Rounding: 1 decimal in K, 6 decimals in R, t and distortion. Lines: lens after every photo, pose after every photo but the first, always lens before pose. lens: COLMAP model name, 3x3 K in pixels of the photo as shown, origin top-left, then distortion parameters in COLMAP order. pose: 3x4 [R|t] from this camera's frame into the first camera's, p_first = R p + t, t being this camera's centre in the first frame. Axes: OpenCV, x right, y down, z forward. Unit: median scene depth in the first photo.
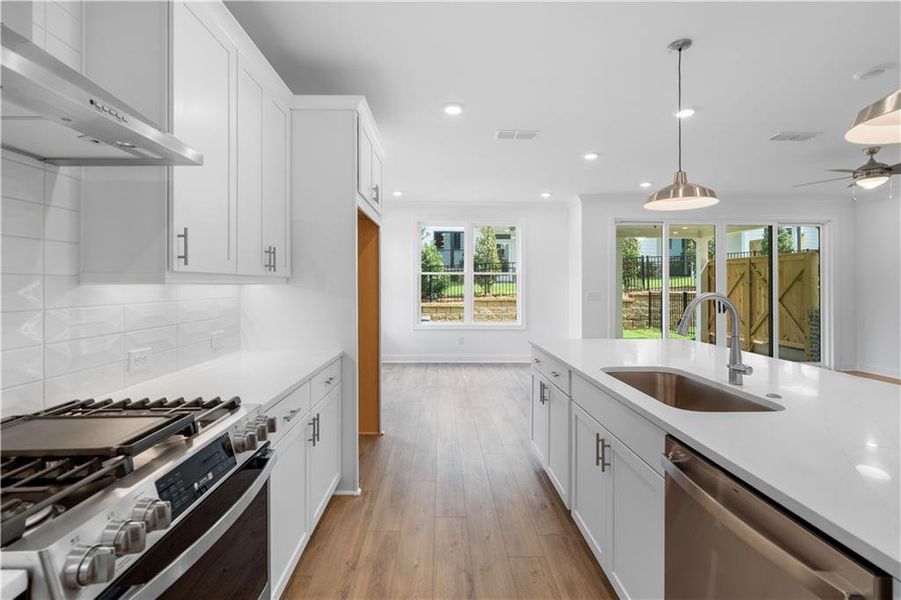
lens RADIAL K [[408.1, 0, 451.9], [0, 408.1, 281.5], [0, 0, 1]] dist [-0.008438, 0.003859]
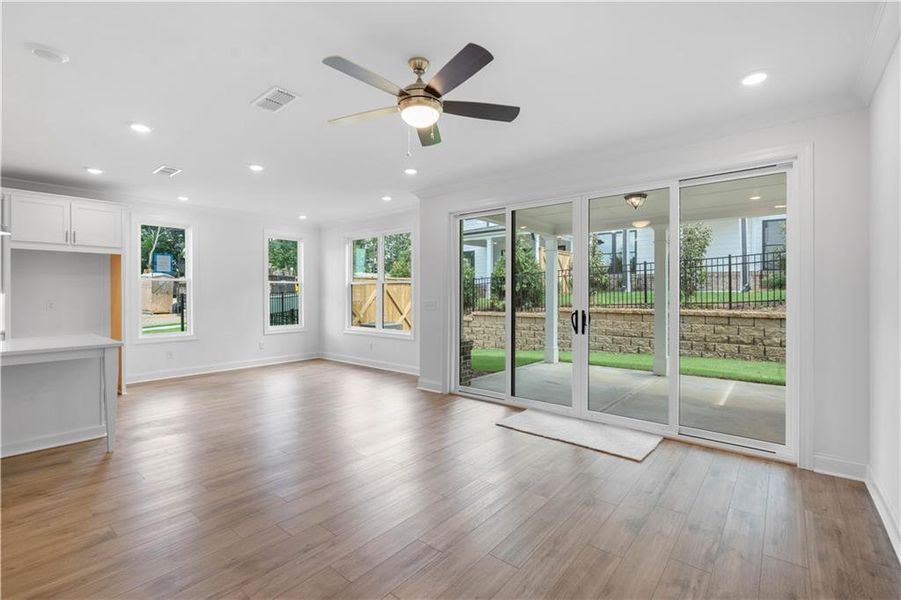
lens RADIAL K [[408.1, 0, 450.6], [0, 408.1, 296.0], [0, 0, 1]] dist [-0.008438, 0.003859]
pose [[0.757659, -0.001025, -0.652649, 0.855189], [0.009096, 0.999918, 0.008990, 0.007309], [0.652587, -0.012748, 0.757607, 0.333431]]
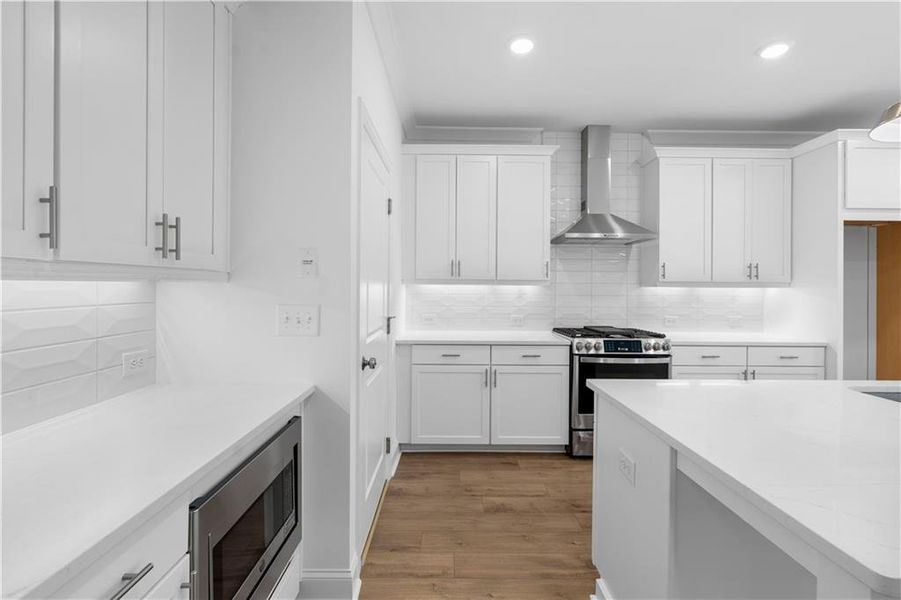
lens RADIAL K [[408.1, 0, 455.7], [0, 408.1, 289.9], [0, 0, 1]] dist [-0.008438, 0.003859]
pose [[-0.007109, 0.006598, -0.999953, 0.344592], [-0.000931, 0.999978, 0.006604, 0.002030], [0.999974, 0.000978, -0.007103, -0.037245]]
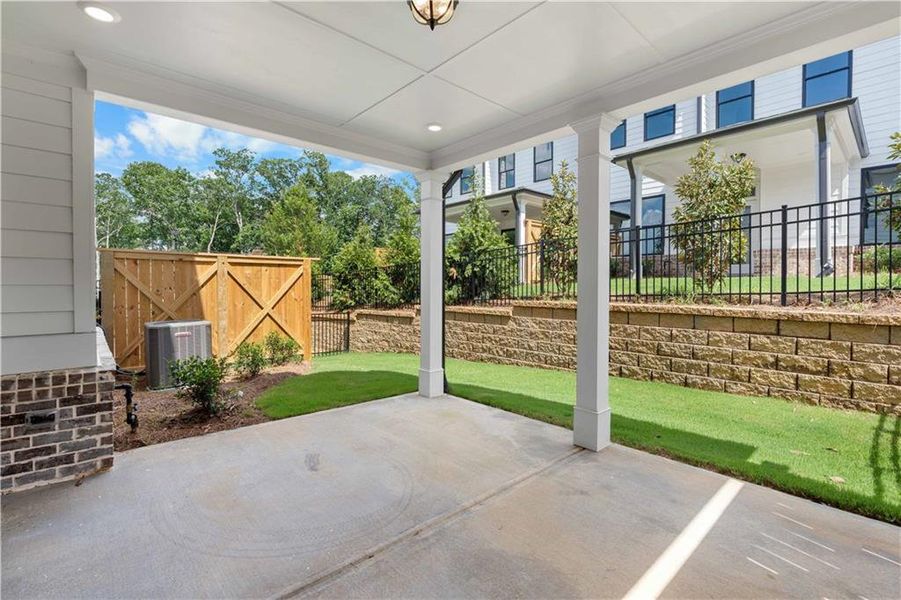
lens RADIAL K [[408.1, 0, 448.8], [0, 408.1, 295.4], [0, 0, 1]] dist [-0.008438, 0.003859]
pose [[0.655002, 0.015940, -0.755459, 0.836336], [0.007443, 0.999593, 0.027544, 0.027956], [0.755590, -0.023664, 0.654617, 1.002736]]
